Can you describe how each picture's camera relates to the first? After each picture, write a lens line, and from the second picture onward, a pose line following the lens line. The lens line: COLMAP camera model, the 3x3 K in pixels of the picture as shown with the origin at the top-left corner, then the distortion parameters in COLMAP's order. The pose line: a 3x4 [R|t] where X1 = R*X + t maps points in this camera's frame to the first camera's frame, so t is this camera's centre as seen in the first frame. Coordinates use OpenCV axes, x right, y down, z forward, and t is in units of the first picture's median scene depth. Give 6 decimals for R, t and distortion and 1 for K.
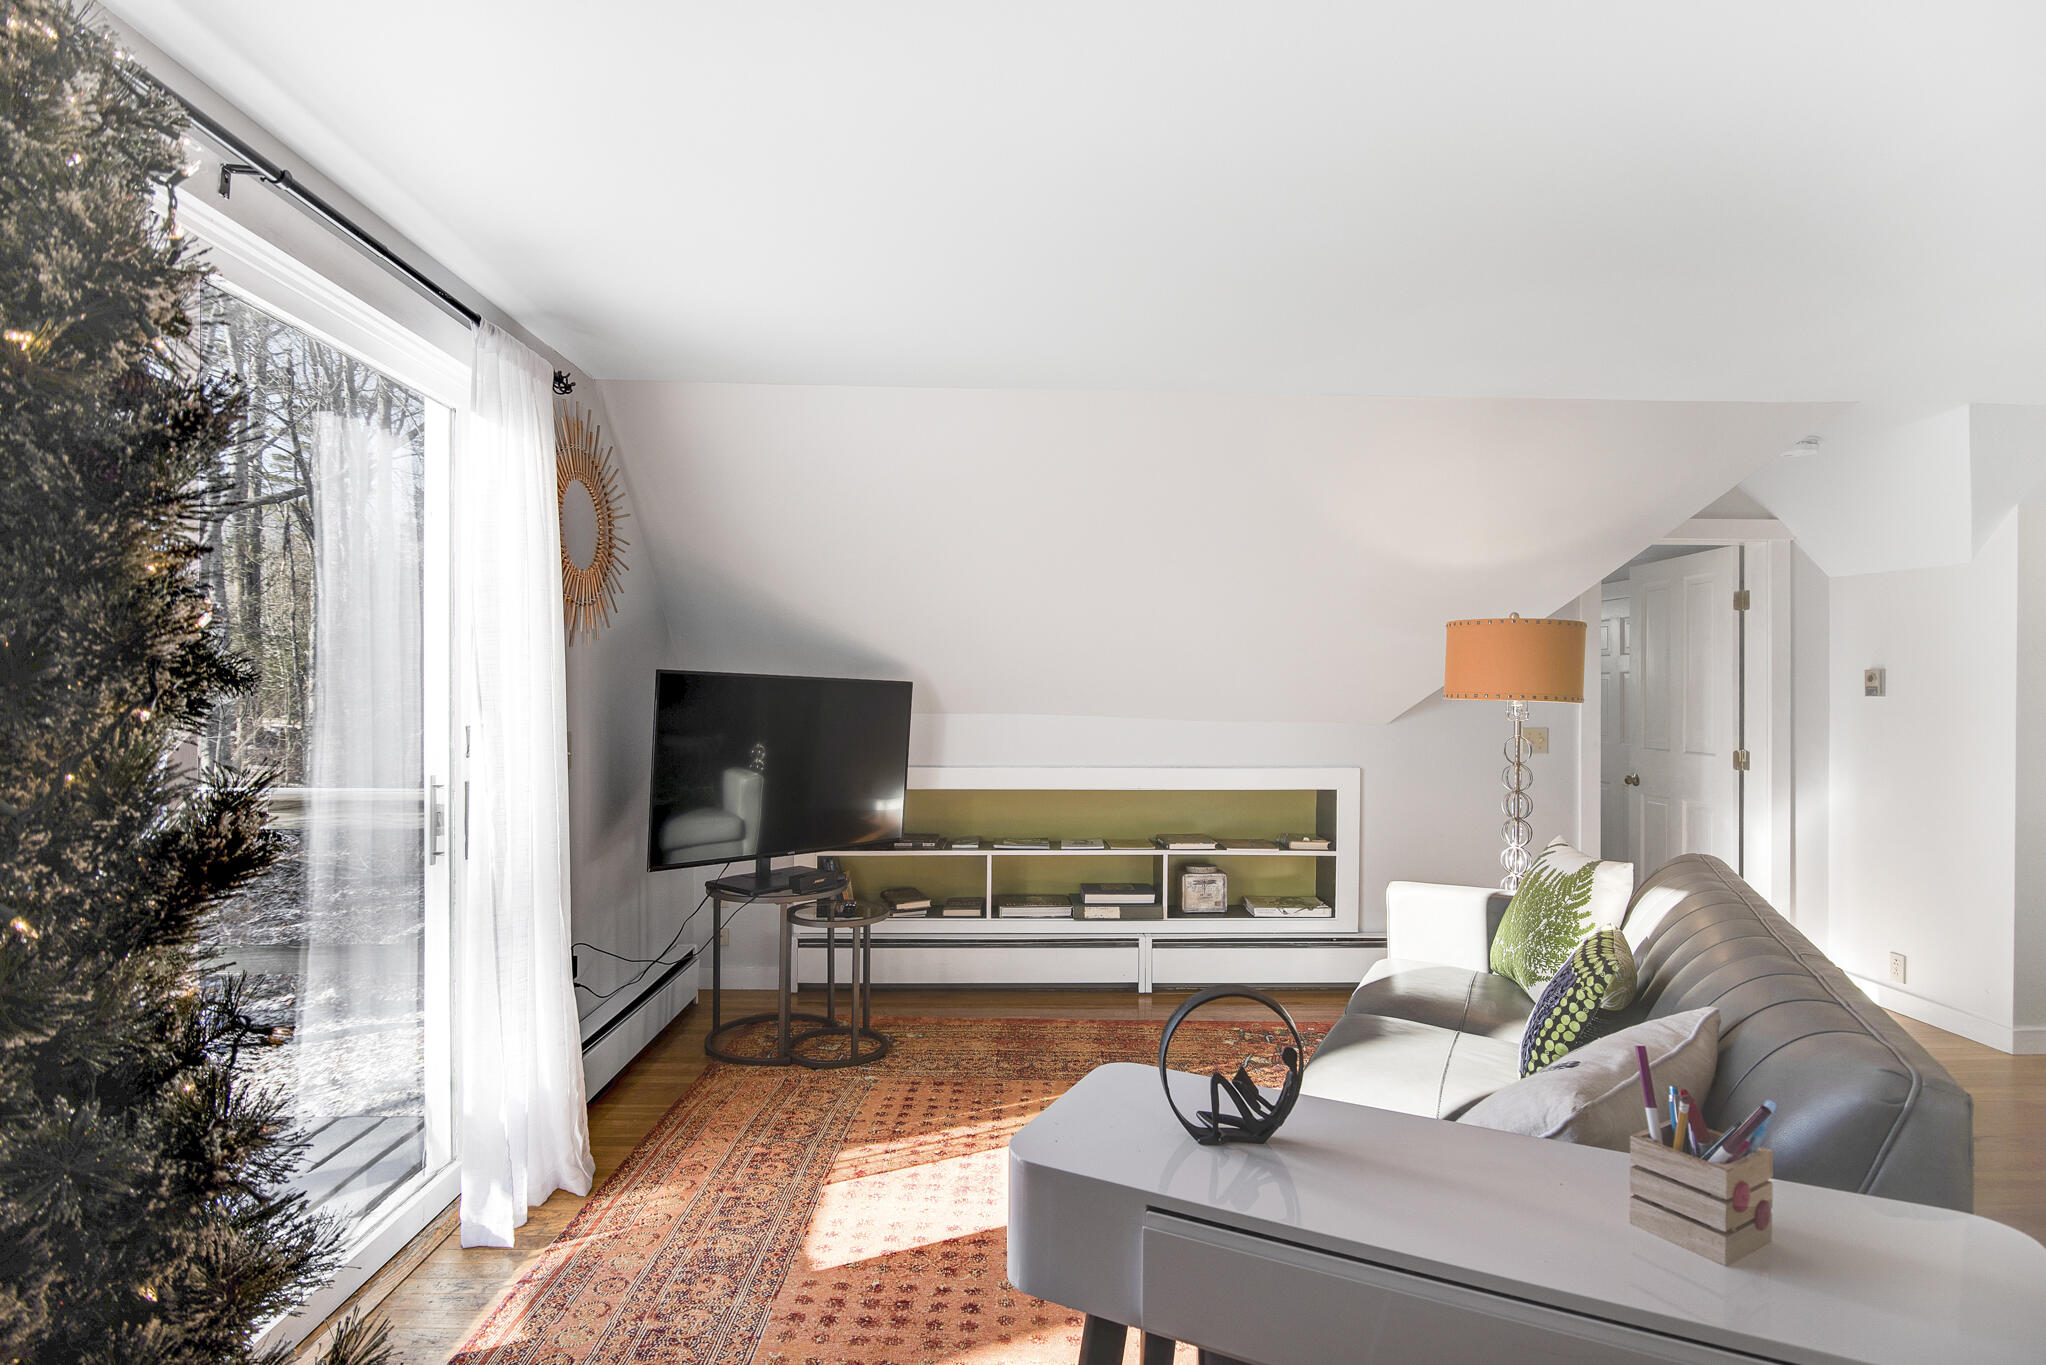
lens RADIAL K [[1009.0, 0, 1006.1], [0, 1009.0, 685.8], [0, 0, 1]] dist [-0.013024, -0.000931]
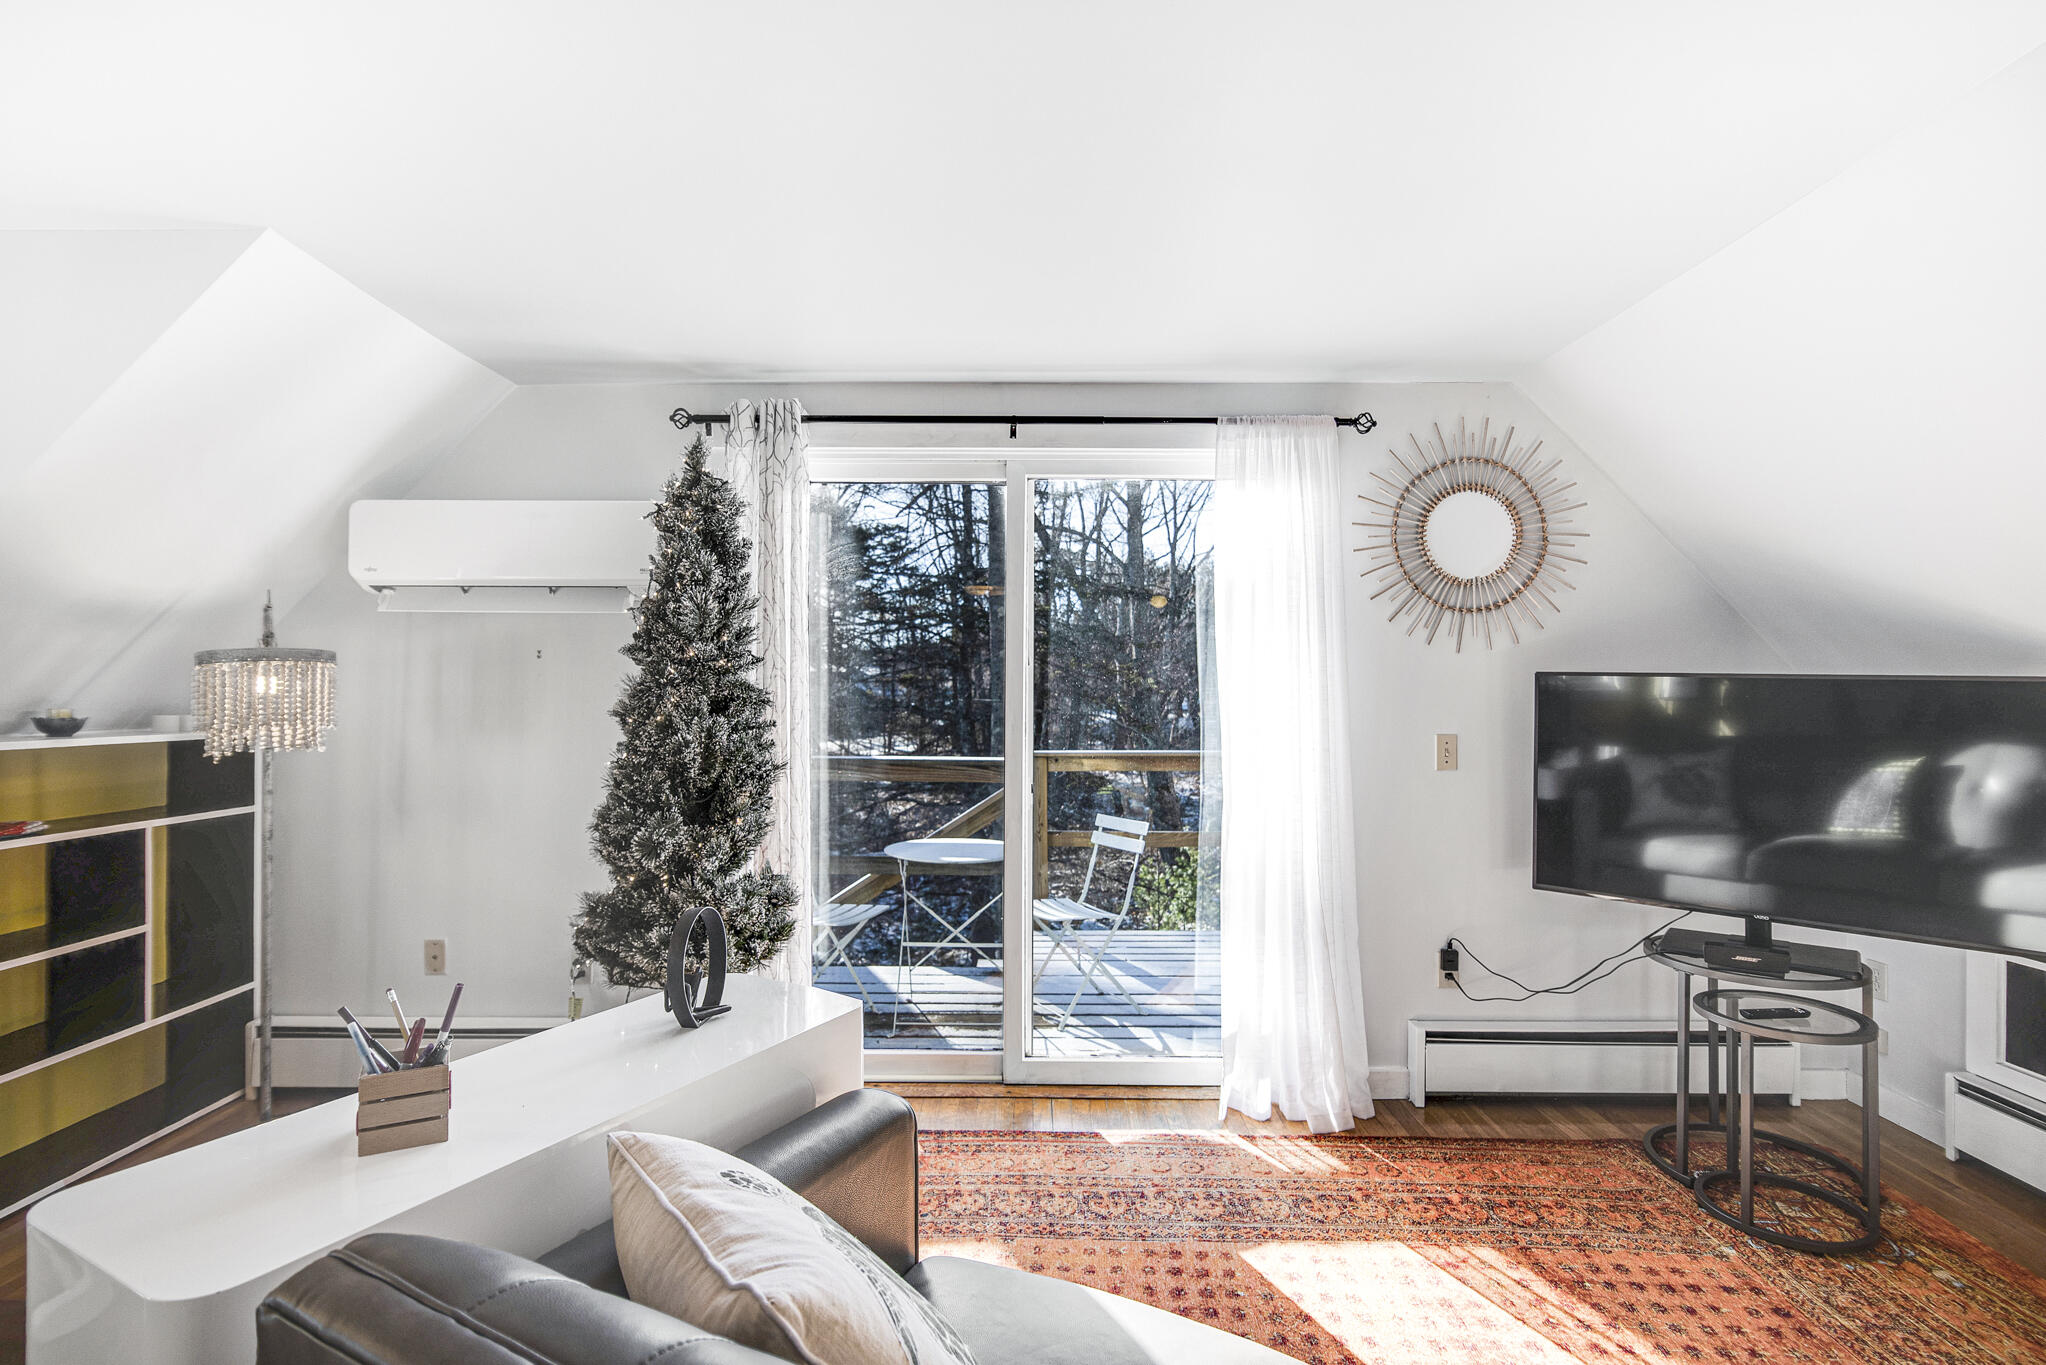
lens RADIAL K [[1009.0, 0, 1029.9], [0, 1009.0, 681.4], [0, 0, 1]] dist [-0.013024, -0.000931]
pose [[-0.031516, -0.021183, -0.999279, 0.627318], [0.005568, 0.999756, -0.021369, 0.010206], [0.999488, -0.006237, -0.031391, 0.594348]]
